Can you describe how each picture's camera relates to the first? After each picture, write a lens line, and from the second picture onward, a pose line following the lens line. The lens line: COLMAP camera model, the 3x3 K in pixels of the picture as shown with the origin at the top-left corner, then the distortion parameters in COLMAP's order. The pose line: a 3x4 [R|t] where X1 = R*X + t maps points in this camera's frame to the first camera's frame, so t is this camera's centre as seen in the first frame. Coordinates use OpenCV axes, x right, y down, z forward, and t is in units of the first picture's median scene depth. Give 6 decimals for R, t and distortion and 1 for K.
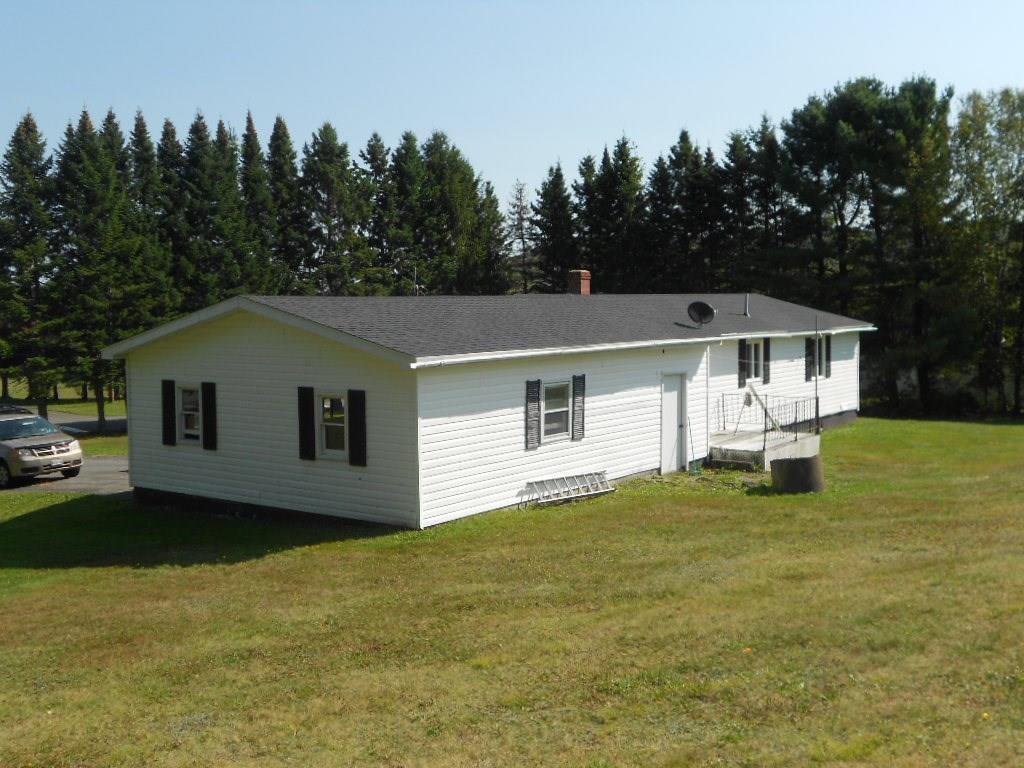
lens RADIAL K [[1159.1, 0, 512.0], [0, 1159.1, 384.0], [0, 0, 1]] dist [-0.007380, -0.009891]
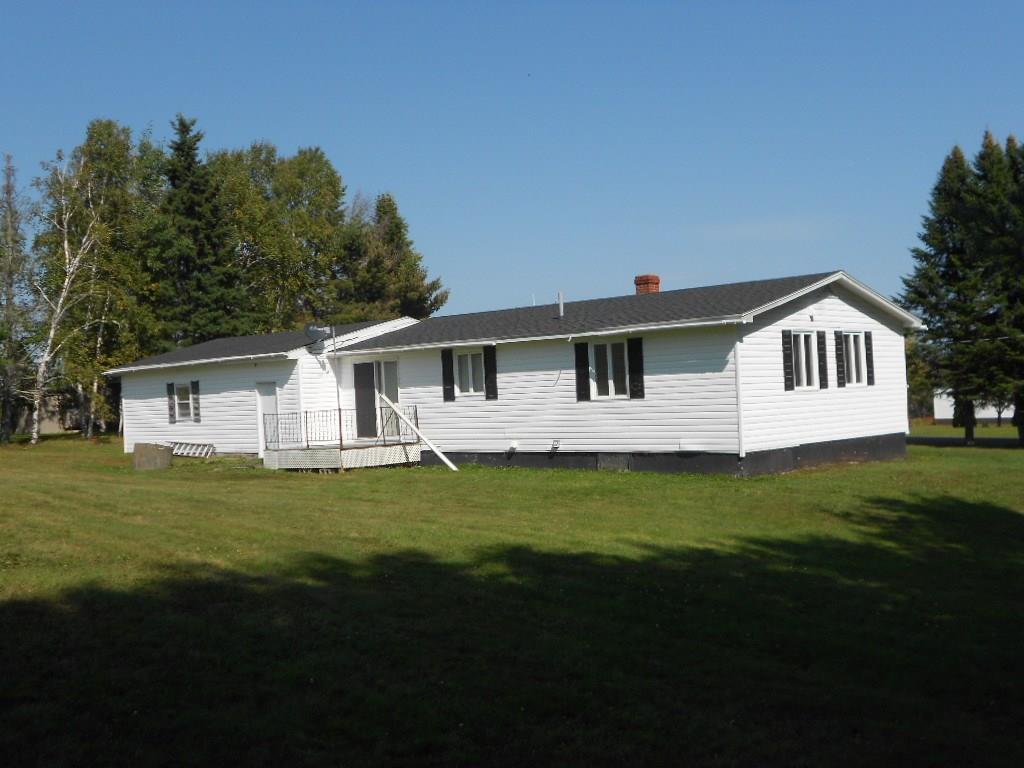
lens RADIAL K [[1140.4, 0, 512.0], [0, 1140.4, 384.0], [0, 0, 1]] dist [-0.020521, -0.024939]
pose [[-0.123782, 0.010899, -0.992250, 1.532640], [-0.022401, 0.999654, 0.013775, -0.033982], [0.992057, 0.023932, -0.123495, 1.600942]]
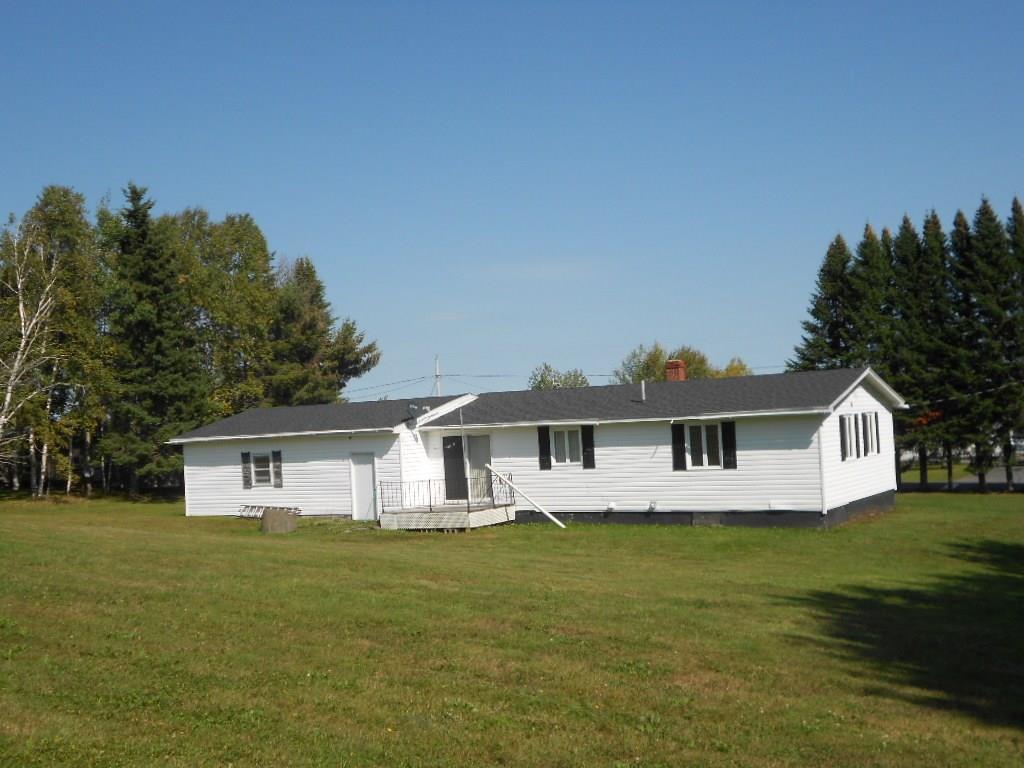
lens RADIAL K [[1159.1, 0, 512.0], [0, 1159.1, 384.0], [0, 0, 1]] dist [-0.007380, -0.009891]
pose [[0.067812, -0.023319, -0.997426, 1.833321], [-0.018238, 0.999531, -0.024609, -0.071714], [0.997531, 0.019860, 0.067355, 1.220282]]
